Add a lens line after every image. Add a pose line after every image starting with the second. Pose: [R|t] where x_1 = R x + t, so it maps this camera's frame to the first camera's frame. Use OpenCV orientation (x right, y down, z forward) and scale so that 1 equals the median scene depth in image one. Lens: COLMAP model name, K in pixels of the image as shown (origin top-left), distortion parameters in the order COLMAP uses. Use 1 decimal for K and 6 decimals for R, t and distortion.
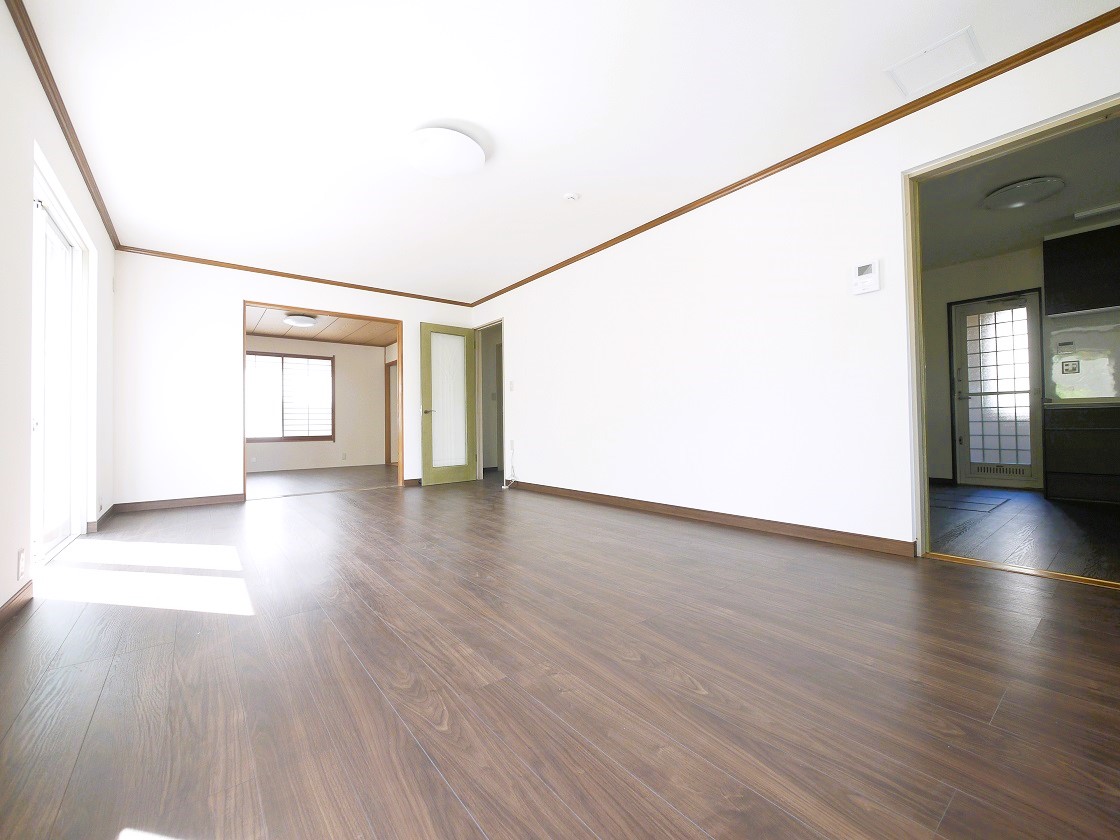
lens RADIAL K [[460.1, 0, 558.6], [0, 460.1, 420.4], [0, 0, 1]] dist [-0.003960, -0.000560]
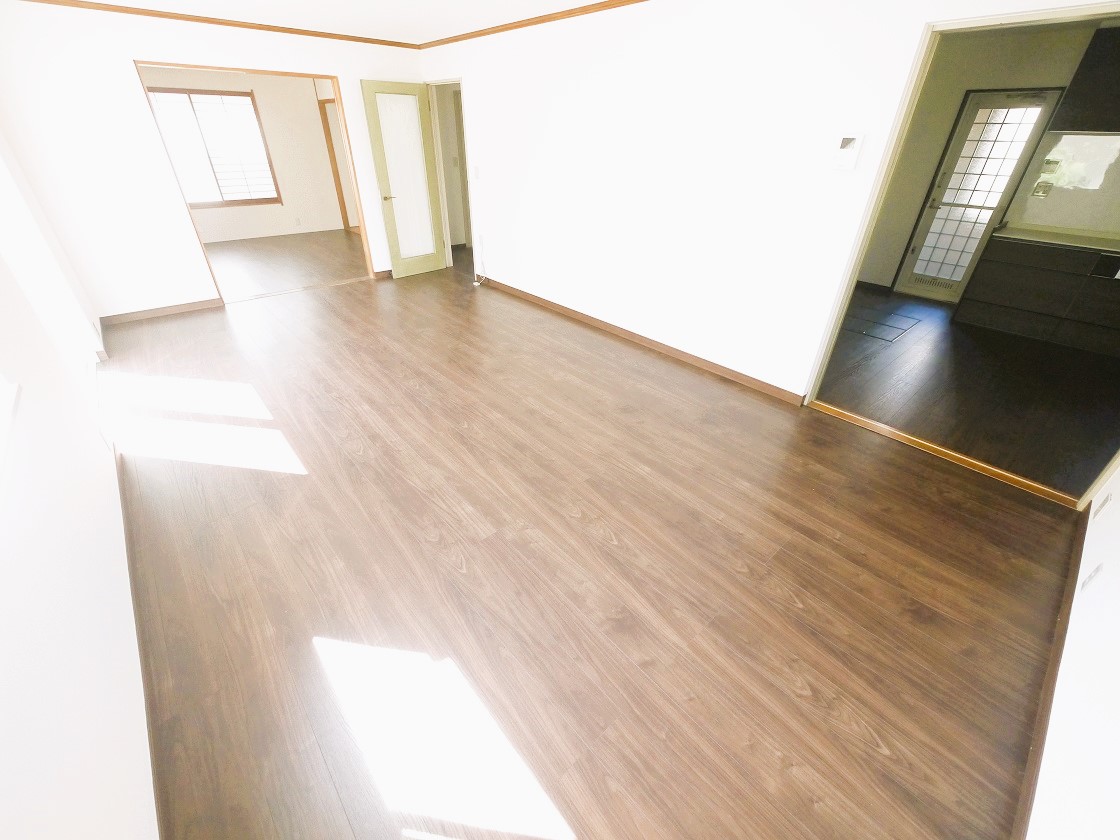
lens RADIAL K [[460.1, 0, 558.1], [0, 460.1, 415.8], [0, 0, 1]] dist [-0.003960, -0.000560]
pose [[0.997878, -0.001232, 0.065092, -0.000994], [-0.033583, 0.846793, 0.530861, -0.192949], [-0.055773, -0.531921, 0.844955, -0.047492]]
